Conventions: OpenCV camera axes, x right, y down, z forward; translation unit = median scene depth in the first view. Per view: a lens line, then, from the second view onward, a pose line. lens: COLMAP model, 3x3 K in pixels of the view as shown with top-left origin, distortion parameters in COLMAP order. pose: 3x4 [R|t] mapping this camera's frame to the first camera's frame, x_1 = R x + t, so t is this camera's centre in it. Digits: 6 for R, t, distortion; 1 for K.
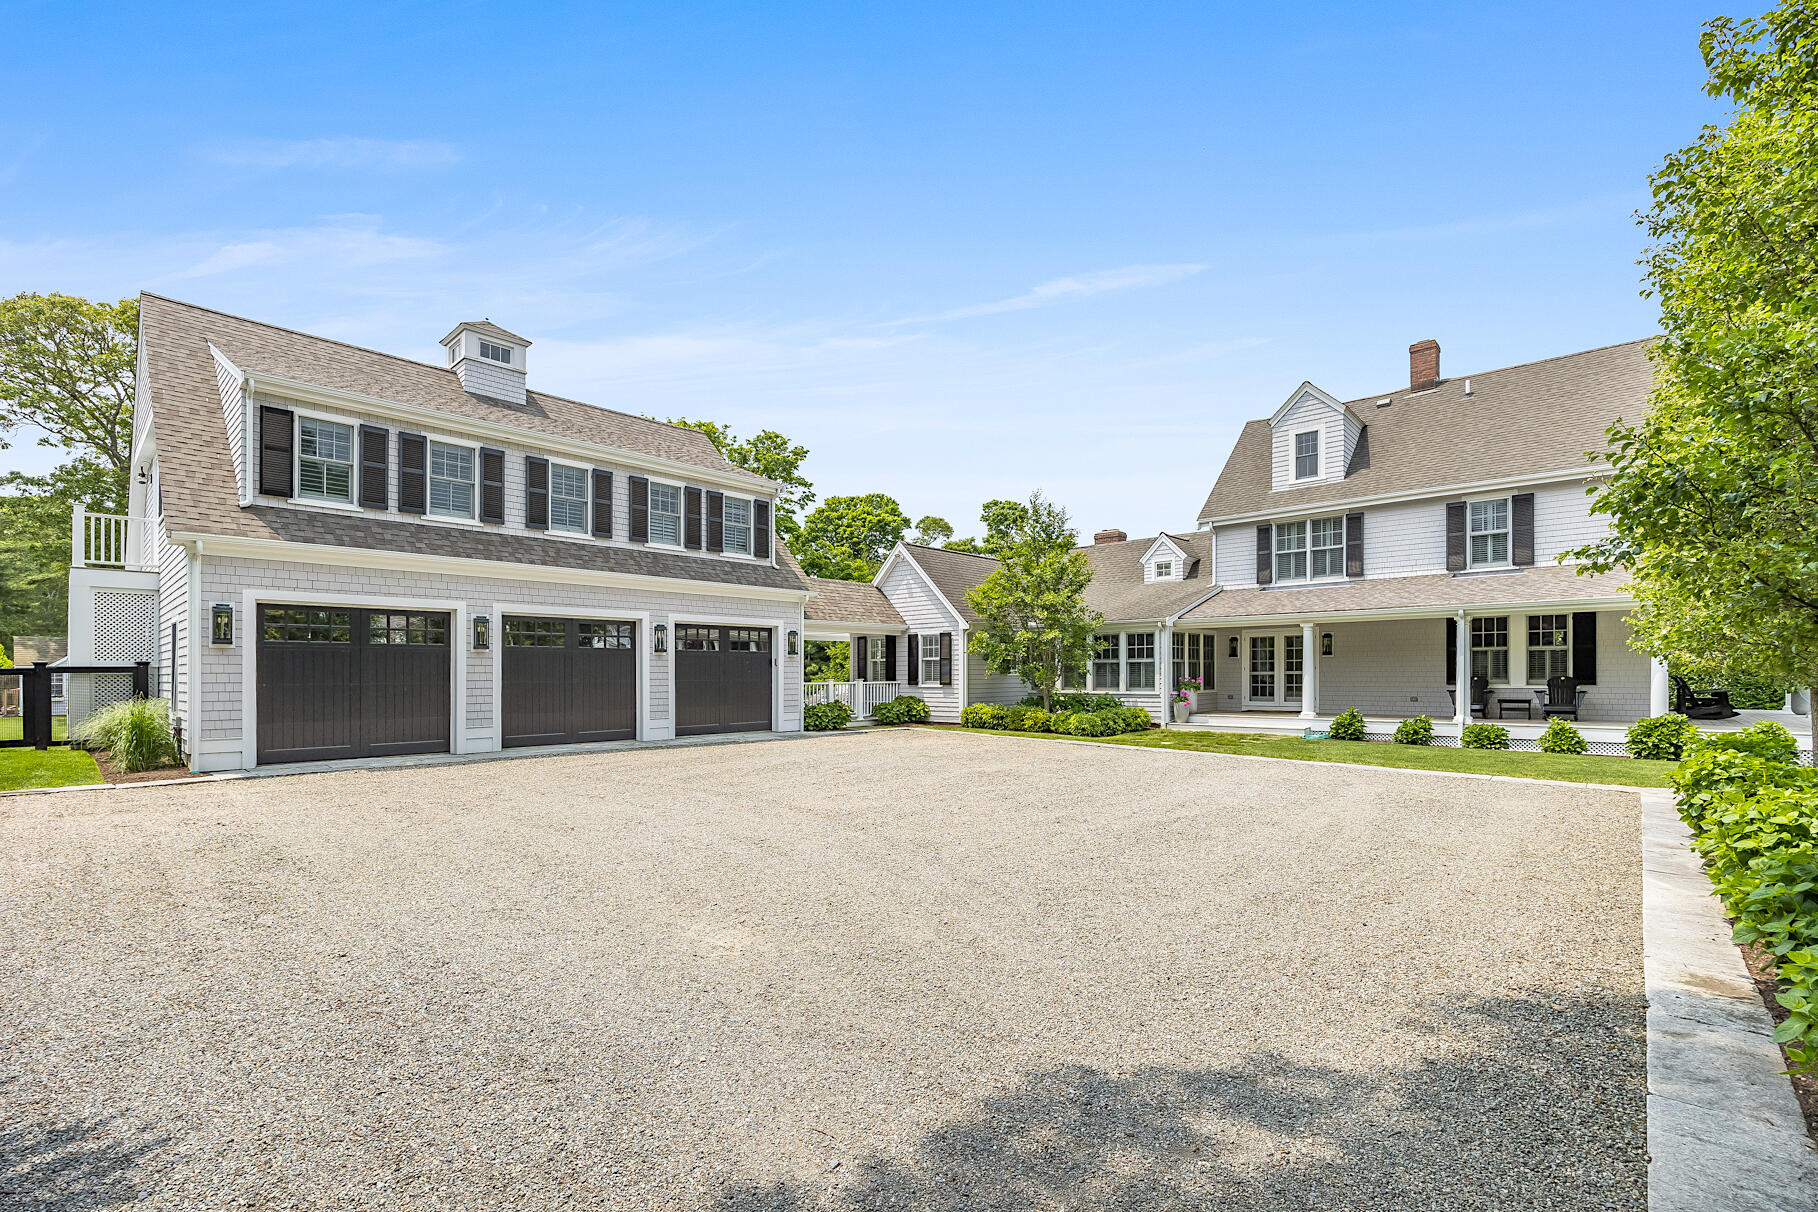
lens RADIAL K [[799.0, 0, 917.5], [0, 799.0, 661.7], [0, 0, 1]] dist [-0.000126, 0.000005]
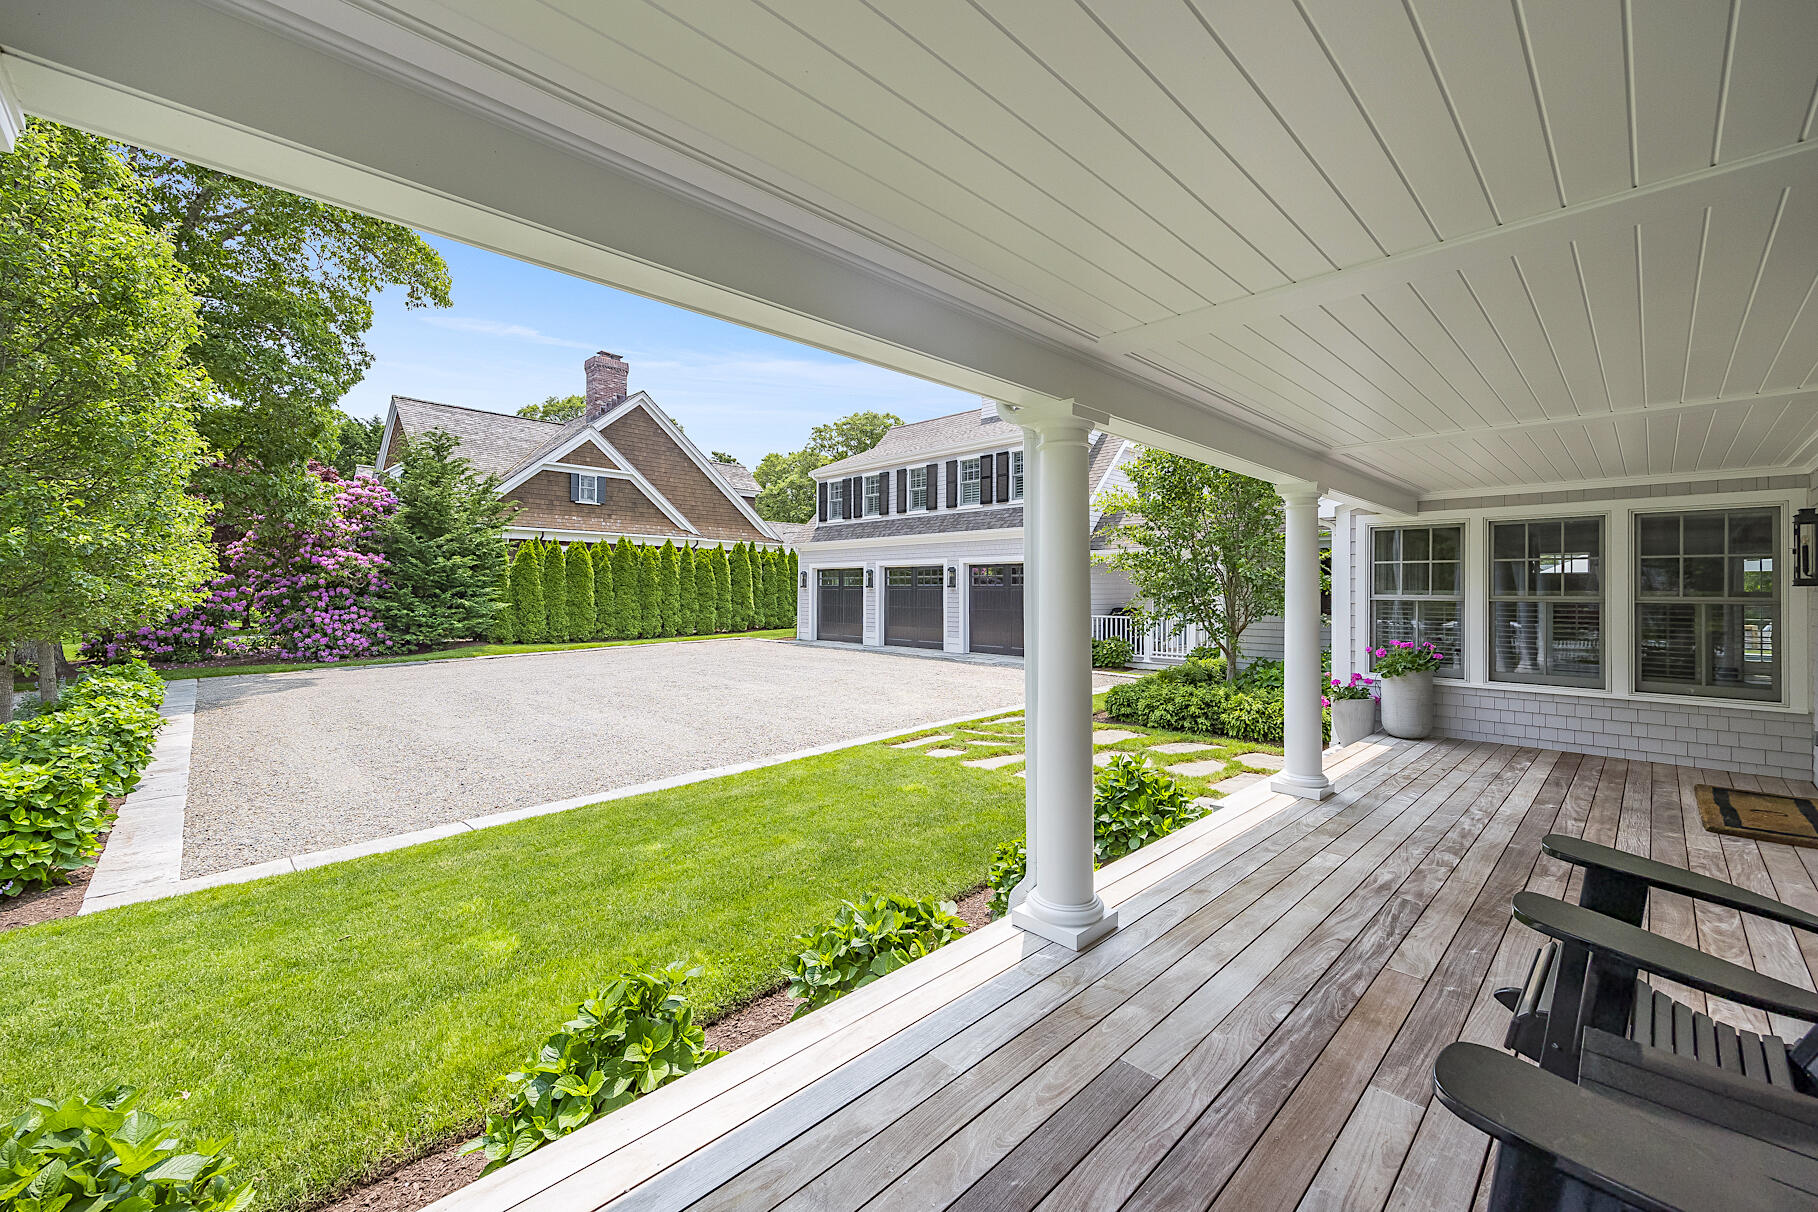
lens RADIAL K [[726.6, 0, 910.0], [0, 726.6, 598.2], [0, 0, 1]] dist [-0.000065, 0.000000]
pose [[-0.038712, -0.002593, -0.999247, 1.041132], [-0.004333, 0.999988, -0.002427, 0.011472], [0.999241, 0.004236, -0.038723, 1.112207]]
